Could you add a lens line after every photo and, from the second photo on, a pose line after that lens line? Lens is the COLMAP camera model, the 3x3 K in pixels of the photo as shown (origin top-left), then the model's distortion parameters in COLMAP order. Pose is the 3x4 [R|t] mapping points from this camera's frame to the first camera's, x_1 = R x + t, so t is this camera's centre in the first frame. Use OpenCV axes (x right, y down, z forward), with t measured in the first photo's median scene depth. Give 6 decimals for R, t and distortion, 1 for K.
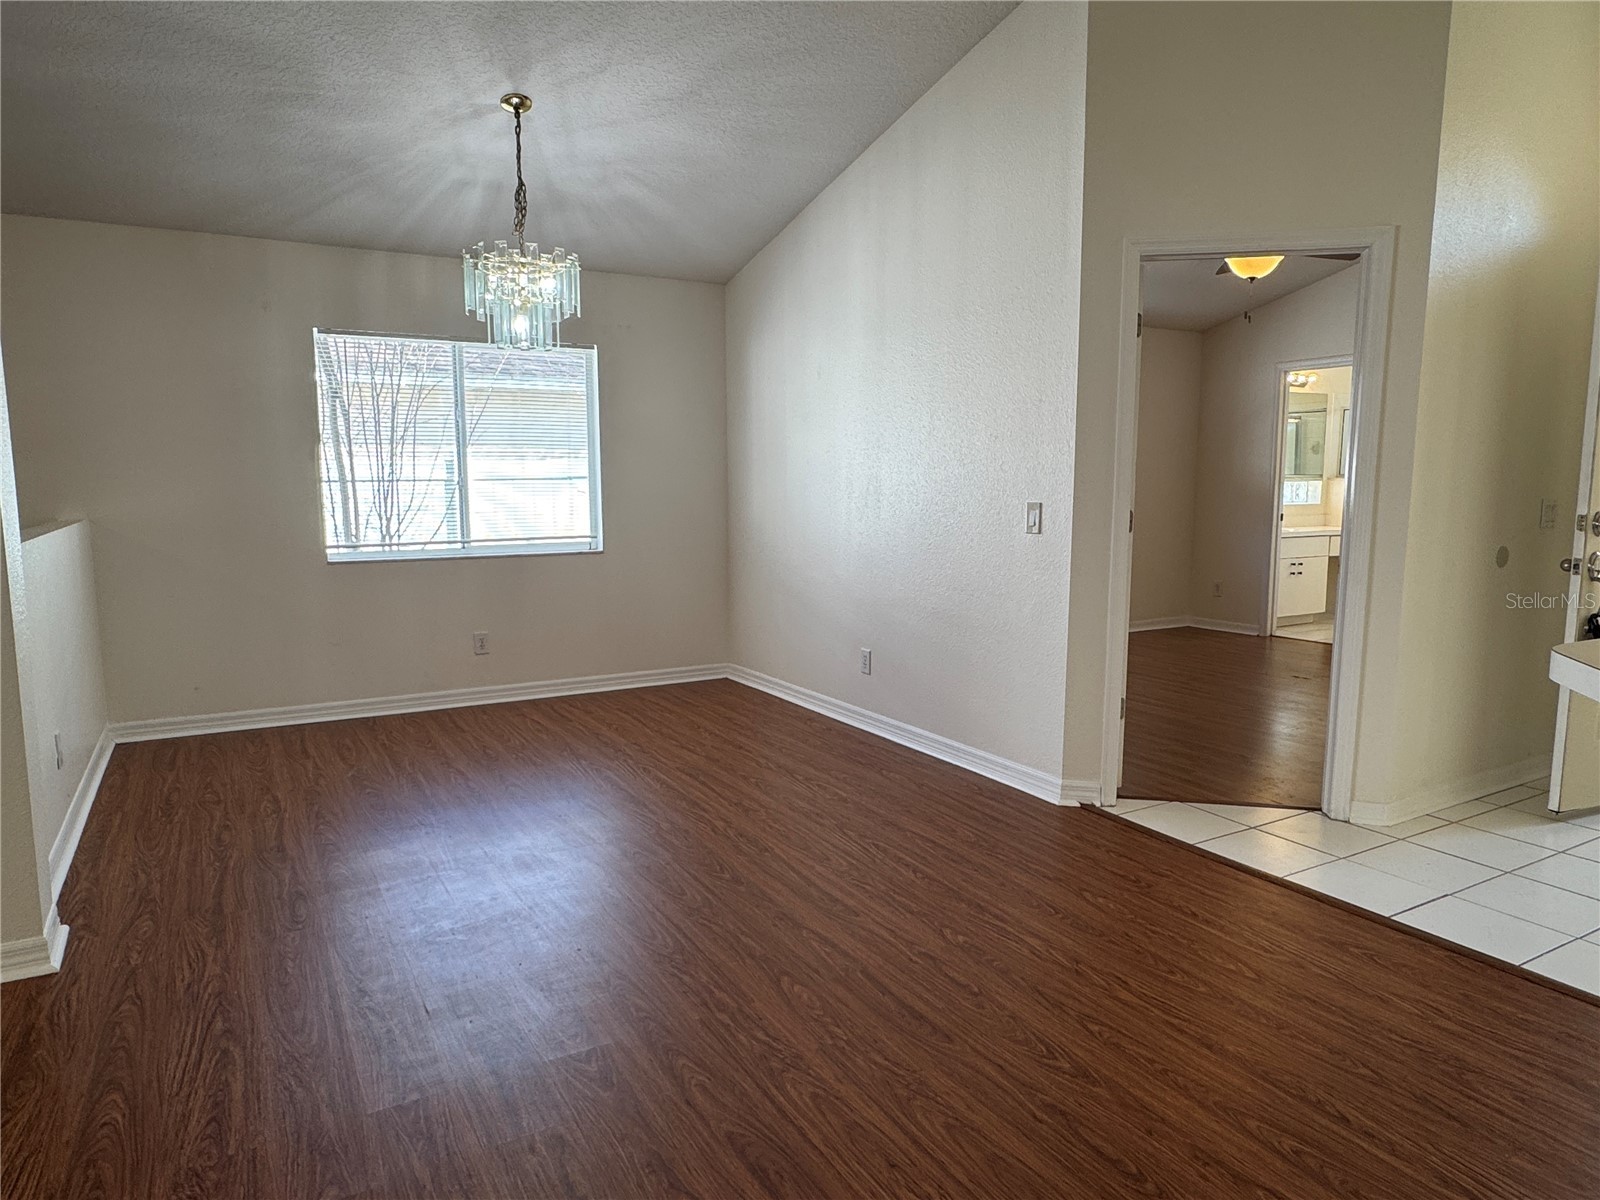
lens RADIAL K [[1005.1, 0, 792.4], [0, 1005.1, 601.5], [0, 0, 1]] dist [-0.002770, 0.004274]
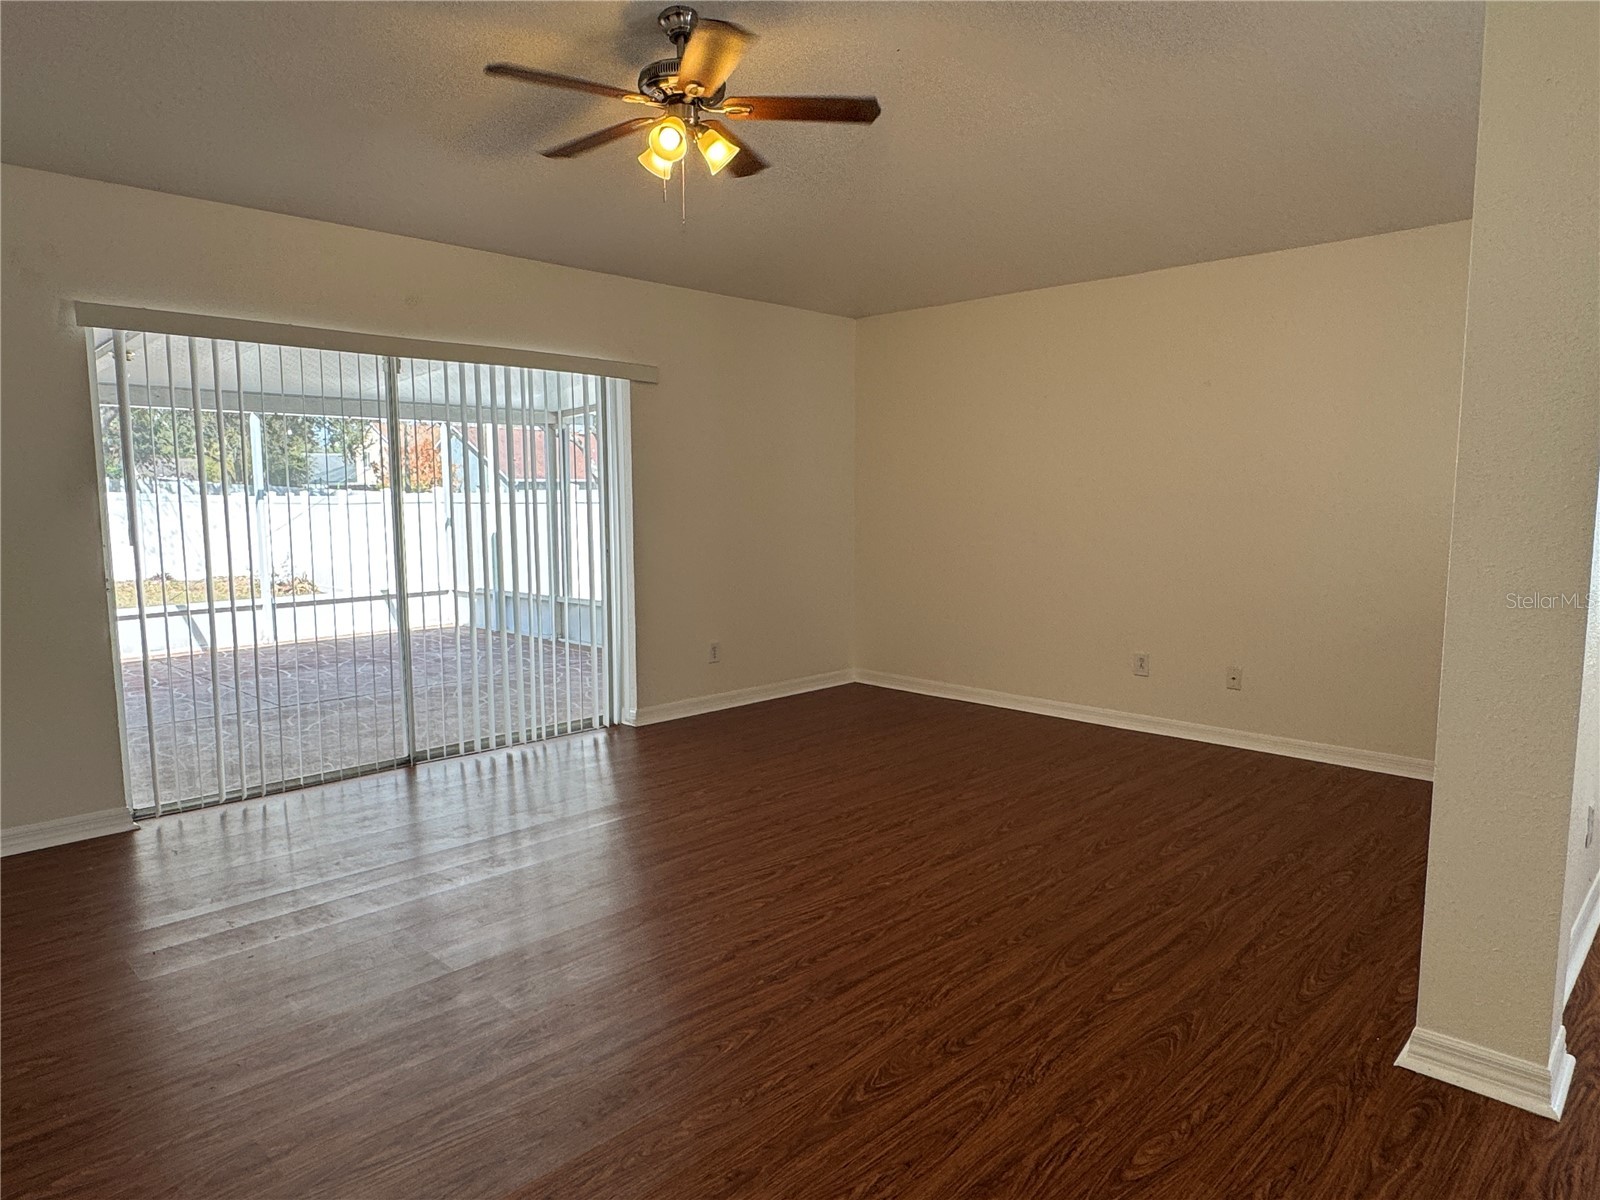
lens RADIAL K [[1005.1, 0, 794.3], [0, 1005.1, 605.6], [0, 0, 1]] dist [-0.002770, 0.004274]
pose [[0.273334, 0.107799, -0.955860, -0.114565], [-0.115183, 0.990219, 0.078737, -0.016927], [0.954998, 0.088577, 0.283077, 0.104094]]
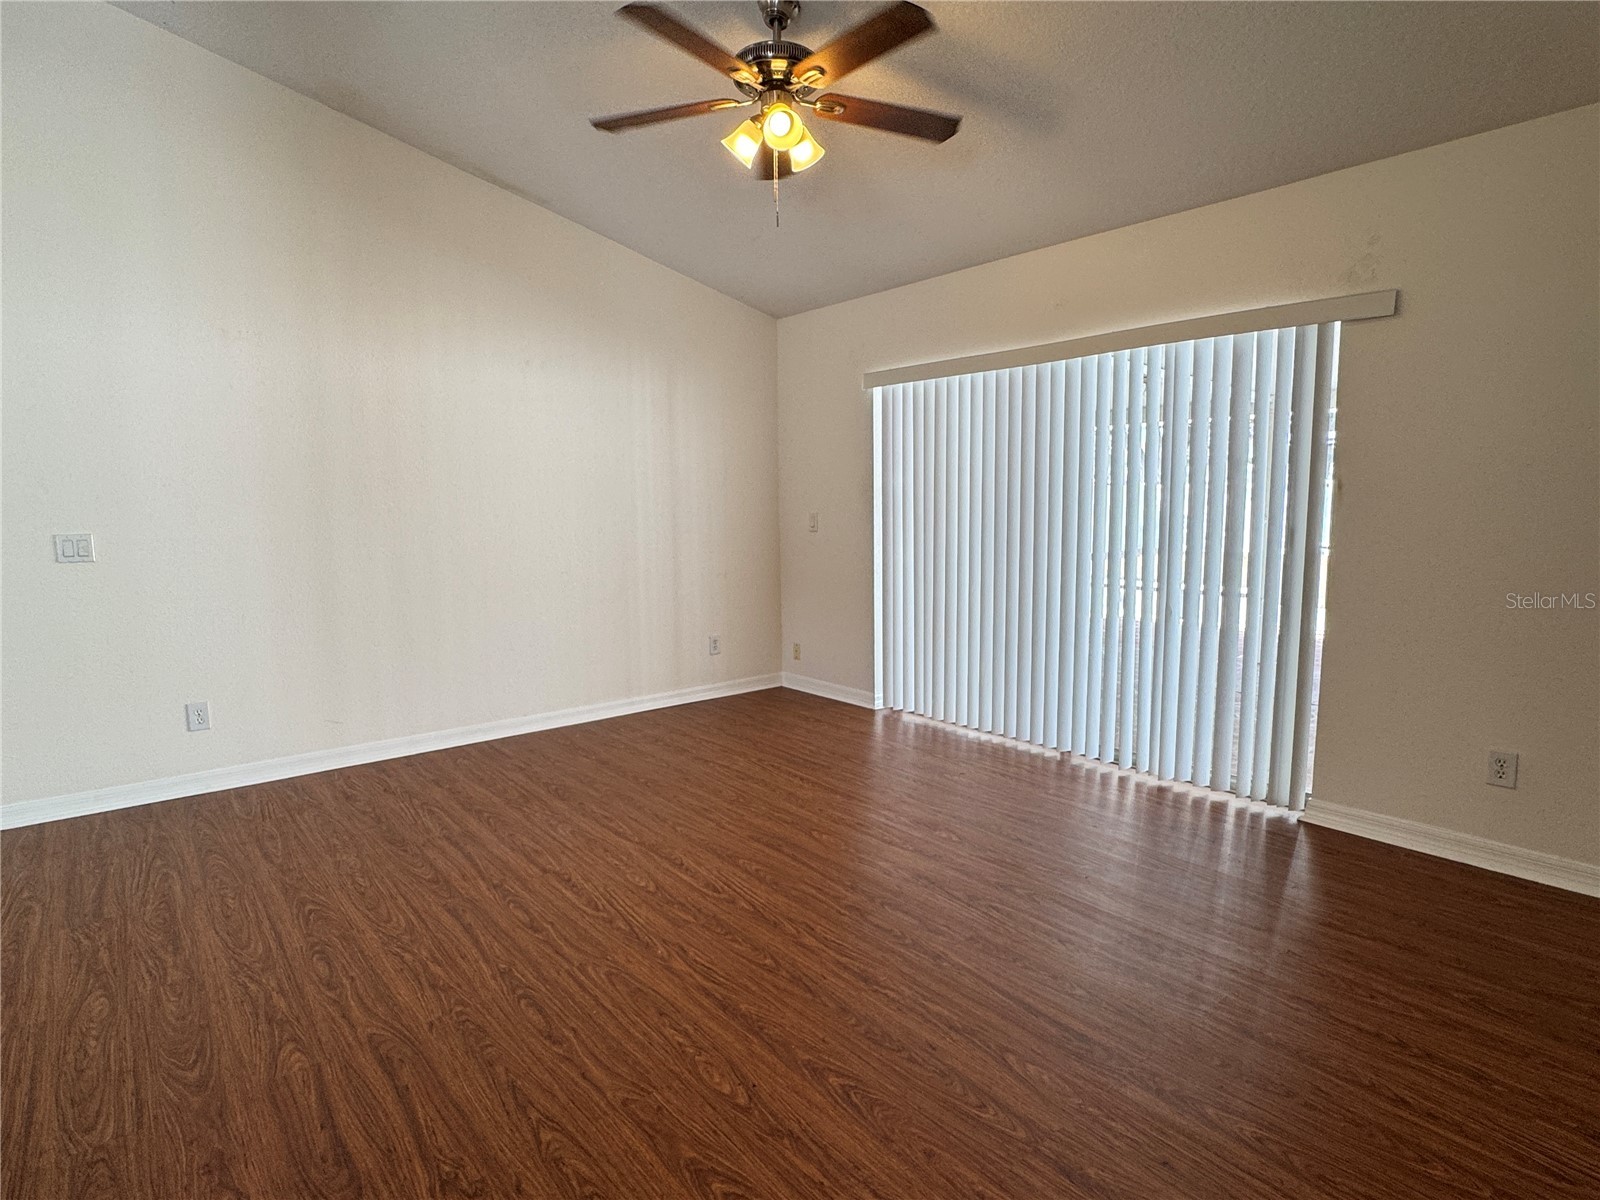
lens RADIAL K [[868.8, 0, 799.9], [0, 868.8, 608.1], [0, 0, 1]] dist [-0.000129, -0.000474]
pose [[-0.985335, 0.031929, -0.167618, -0.841284], [-0.010467, 0.969177, 0.246145, -0.117225], [0.170310, 0.244289, -0.954629, 0.949398]]
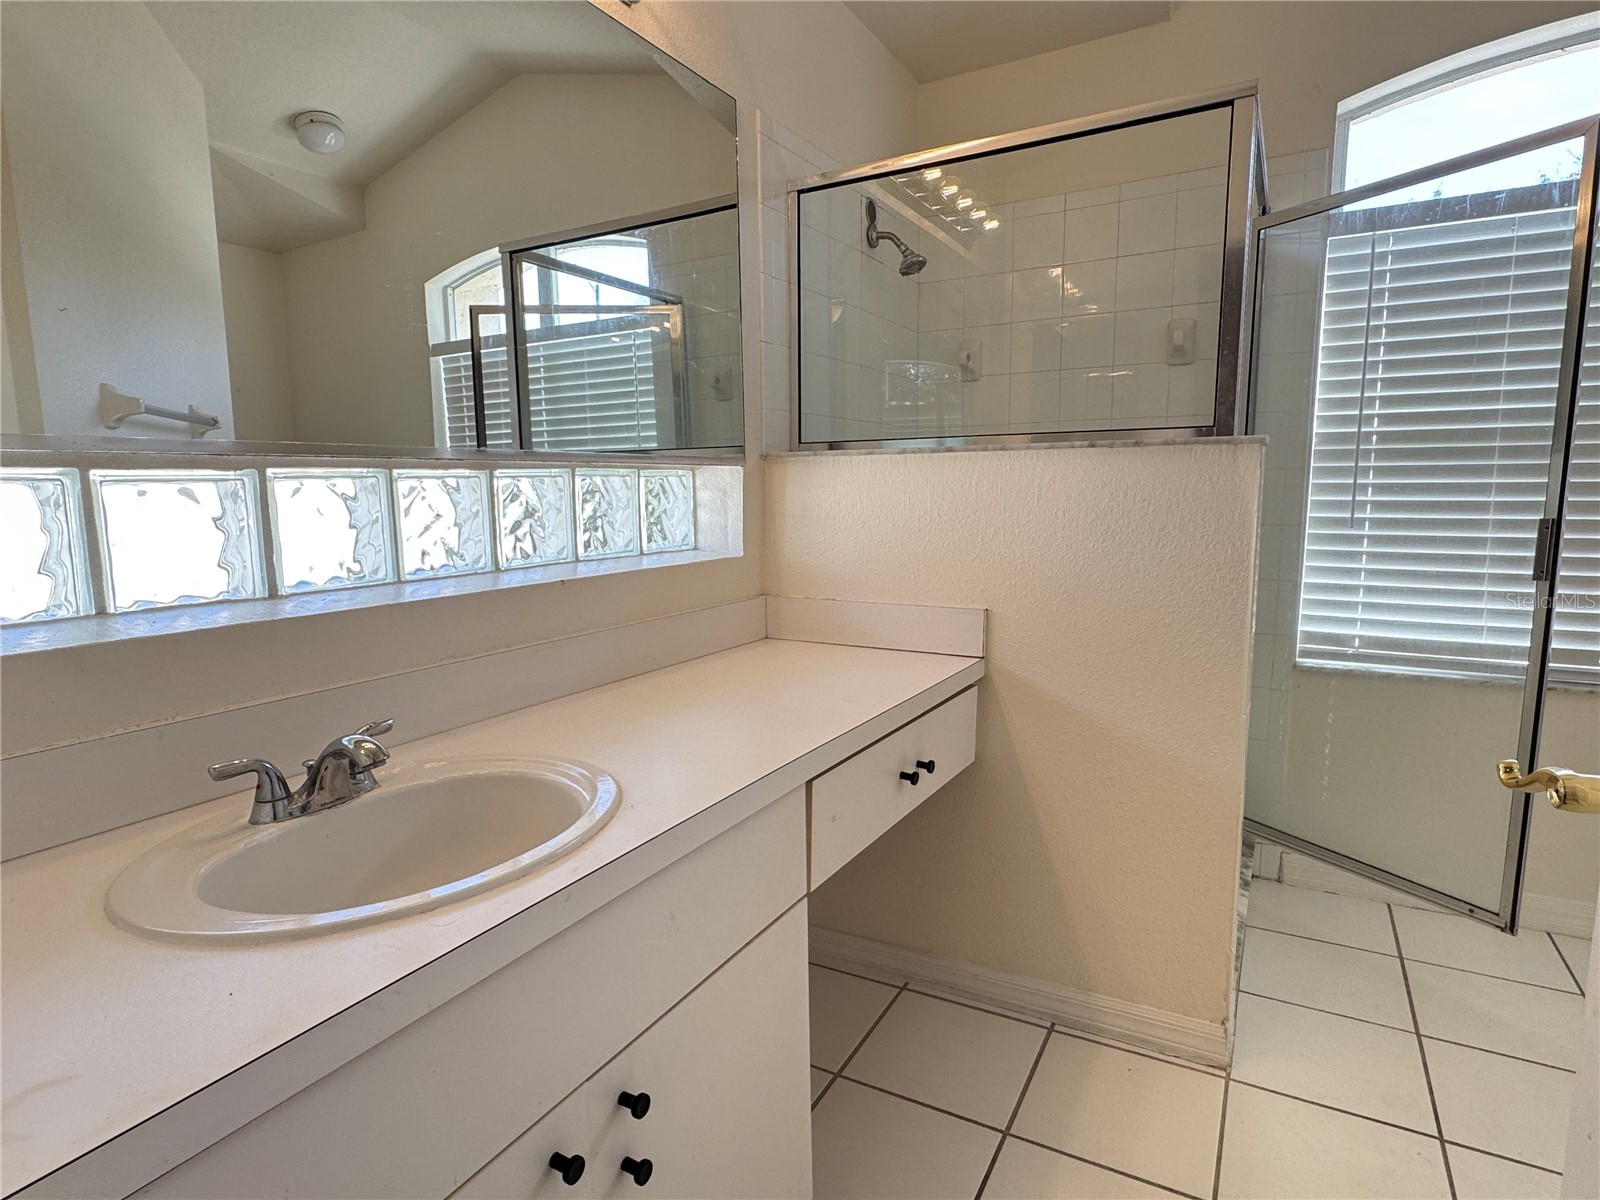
lens RADIAL K [[868.8, 0, 788.6], [0, 868.8, 596.7], [0, 0, 1]] dist [-0.000129, -0.000474]
pose [[0.864113, -0.086983, 0.495724, 0.972035], [0.079588, 0.996175, 0.036063, -0.215655], [-0.496965, 0.008291, 0.867731, 1.838119]]
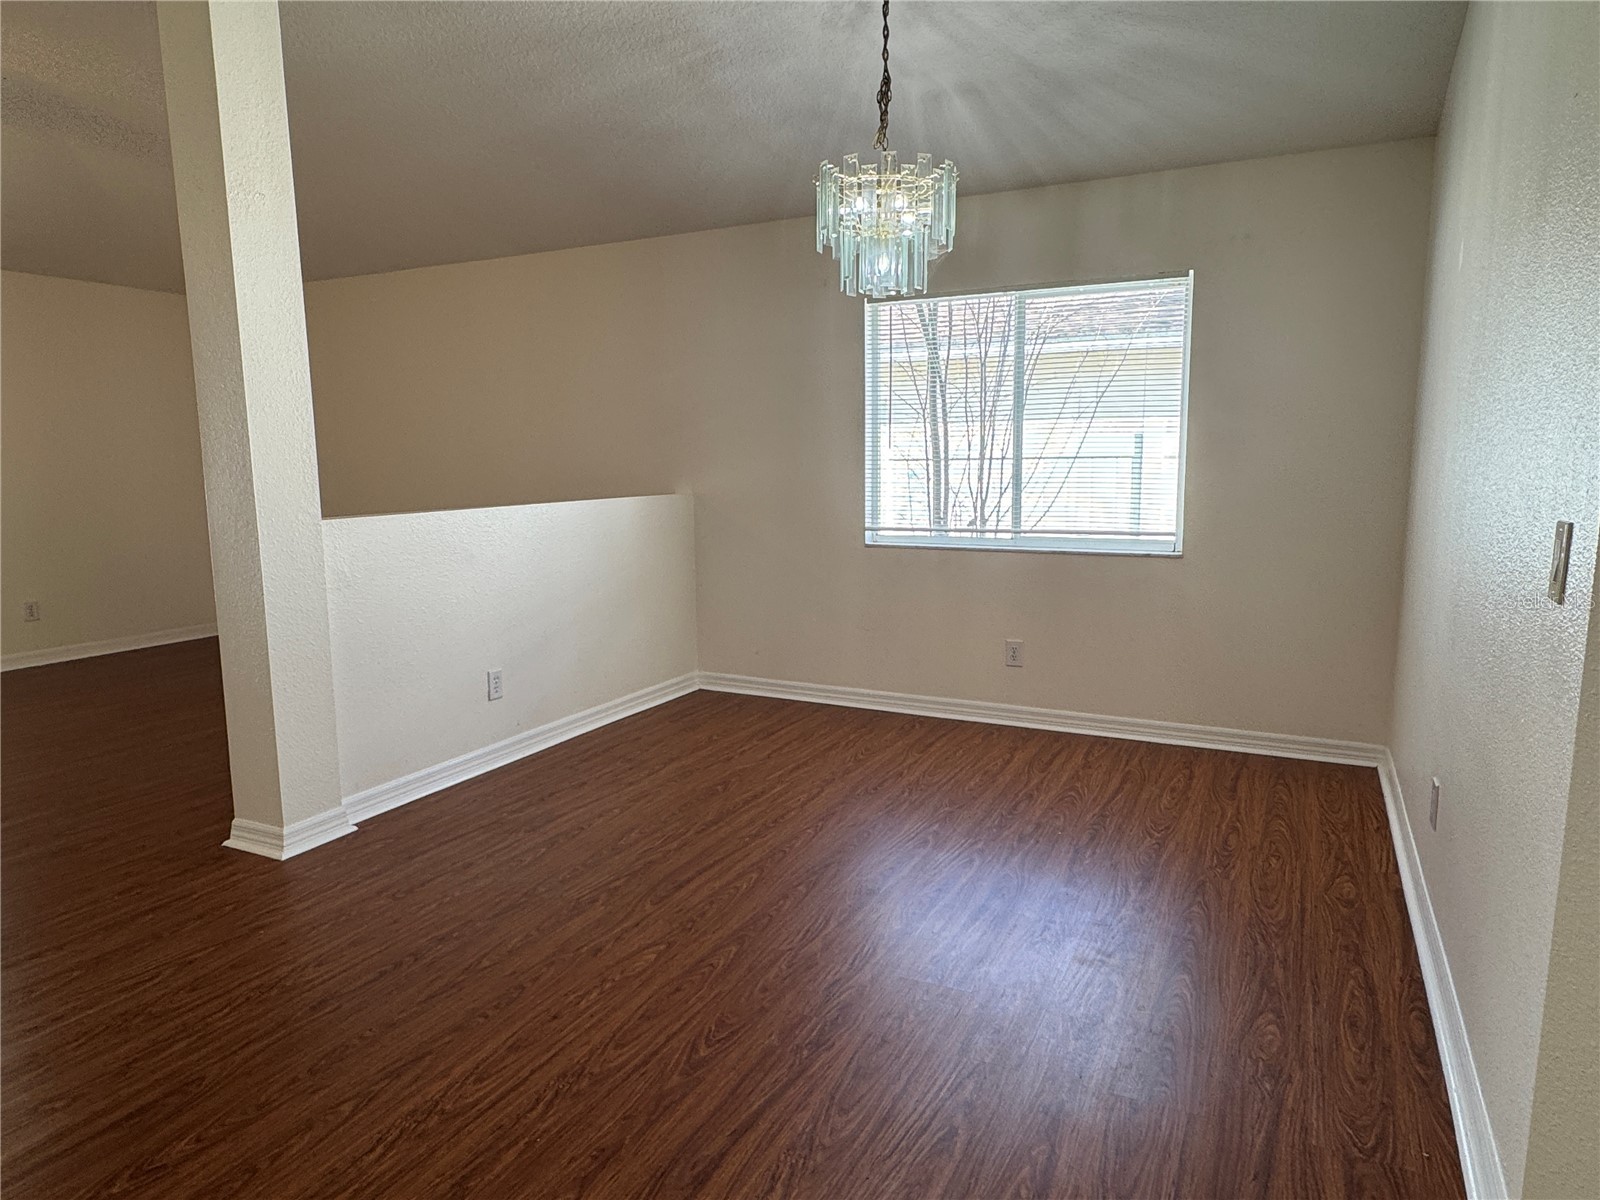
lens RADIAL K [[1005.1, 0, 794.0], [0, 1005.1, 606.5], [0, 0, 1]] dist [-0.002770, 0.004274]
pose [[0.551096, 0.121339, -0.825573, 0.382158], [-0.095608, 0.992037, 0.081984, -0.066910], [0.828947, 0.033751, 0.558309, 0.517773]]
